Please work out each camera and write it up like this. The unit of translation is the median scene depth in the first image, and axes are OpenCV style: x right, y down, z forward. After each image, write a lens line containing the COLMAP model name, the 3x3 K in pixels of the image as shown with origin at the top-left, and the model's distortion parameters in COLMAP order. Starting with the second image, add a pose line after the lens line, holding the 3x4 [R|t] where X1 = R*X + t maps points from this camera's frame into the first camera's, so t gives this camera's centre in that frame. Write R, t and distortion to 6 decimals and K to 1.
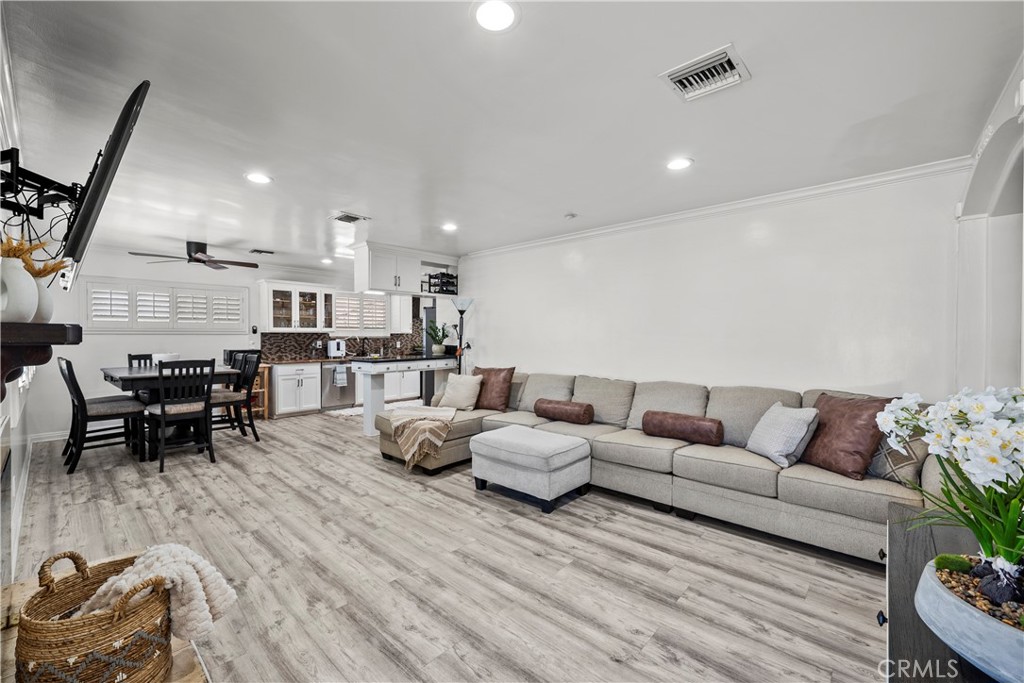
lens RADIAL K [[420.7, 0, 508.6], [0, 420.7, 340.4], [0, 0, 1]] dist [0.001382, 0.000279]
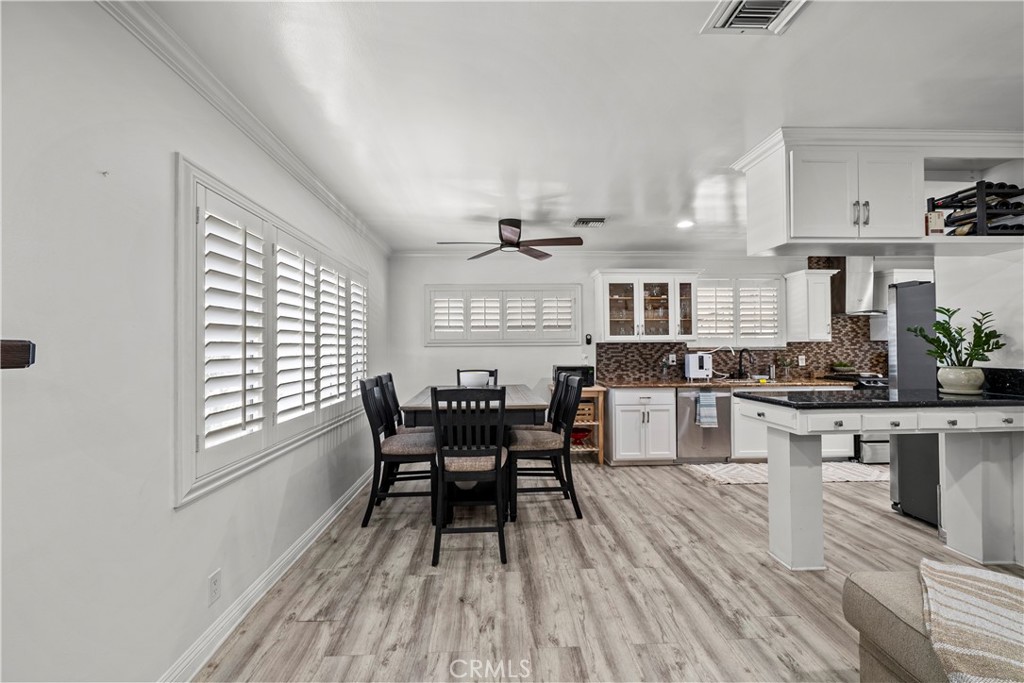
lens RADIAL K [[420.7, 0, 508.3], [0, 420.7, 341.1], [0, 0, 1]] dist [0.001382, 0.000279]
pose [[0.706978, -0.016338, -0.707047, -0.232244], [-0.000876, 0.999712, -0.023977, -0.005178], [0.707235, 0.017570, 0.706760, 0.491708]]
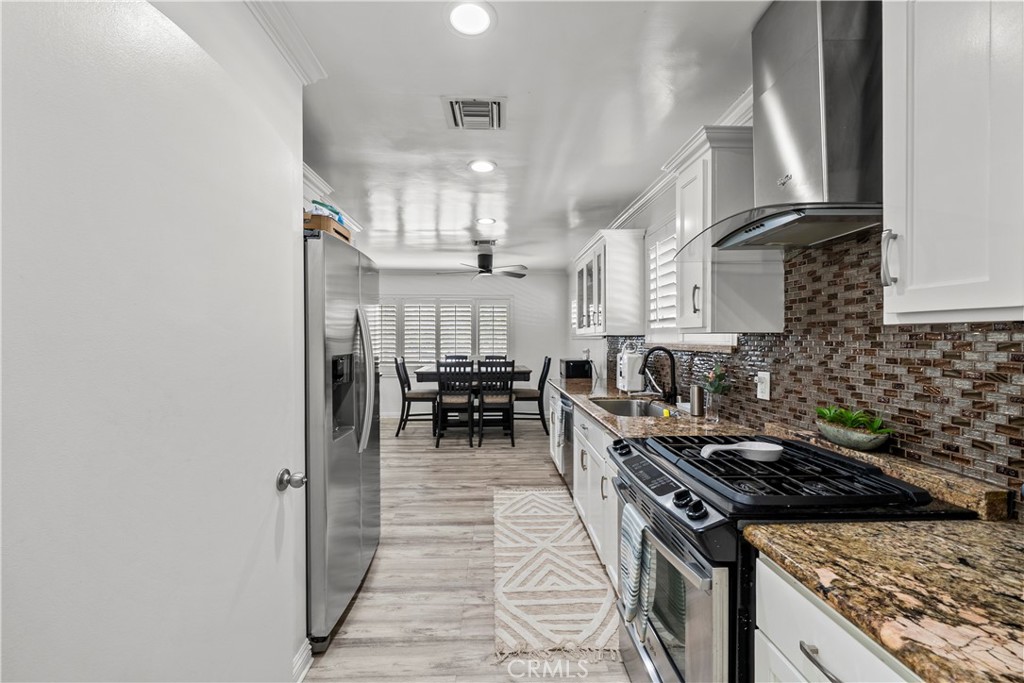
lens RADIAL K [[420.7, 0, 509.1], [0, 420.7, 341.7], [0, 0, 1]] dist [0.001382, 0.000279]
pose [[-0.720830, 0.007069, -0.693075, -0.033127], [-0.005111, 0.999867, 0.015514, -0.025953], [0.693093, 0.014726, -0.720698, 1.857227]]
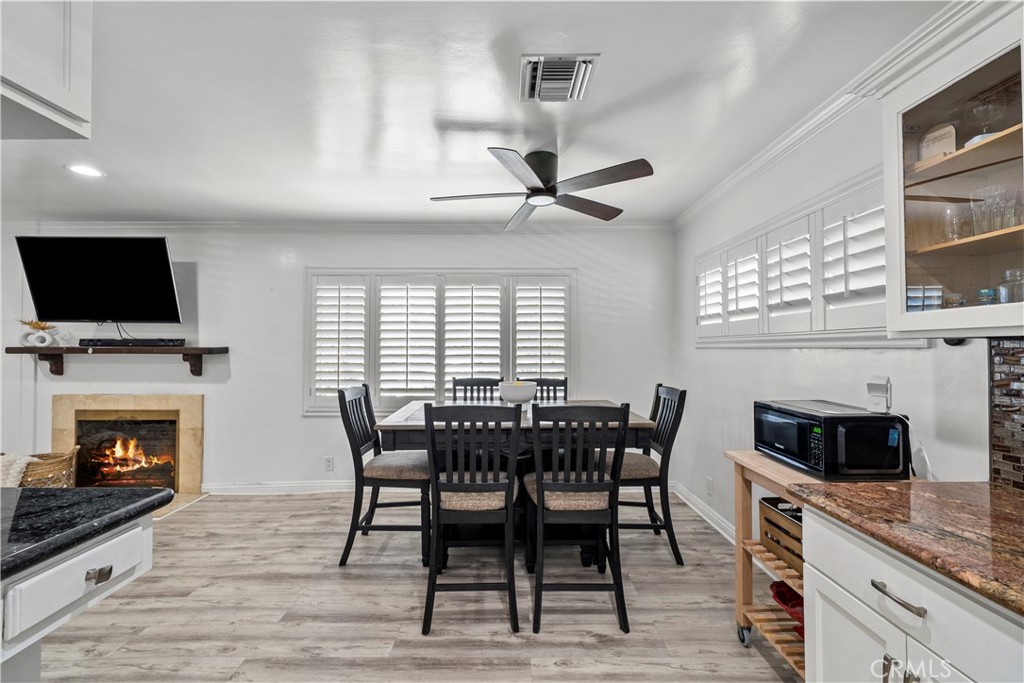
lens RADIAL K [[420.7, 0, 509.0], [0, 420.7, 341.3], [0, 0, 1]] dist [0.001382, 0.000279]
pose [[-0.742361, -0.007169, -0.669962, -0.402080], [-0.005455, 0.999974, -0.004657, -0.020672], [0.669978, 0.000198, -0.742381, 1.351518]]
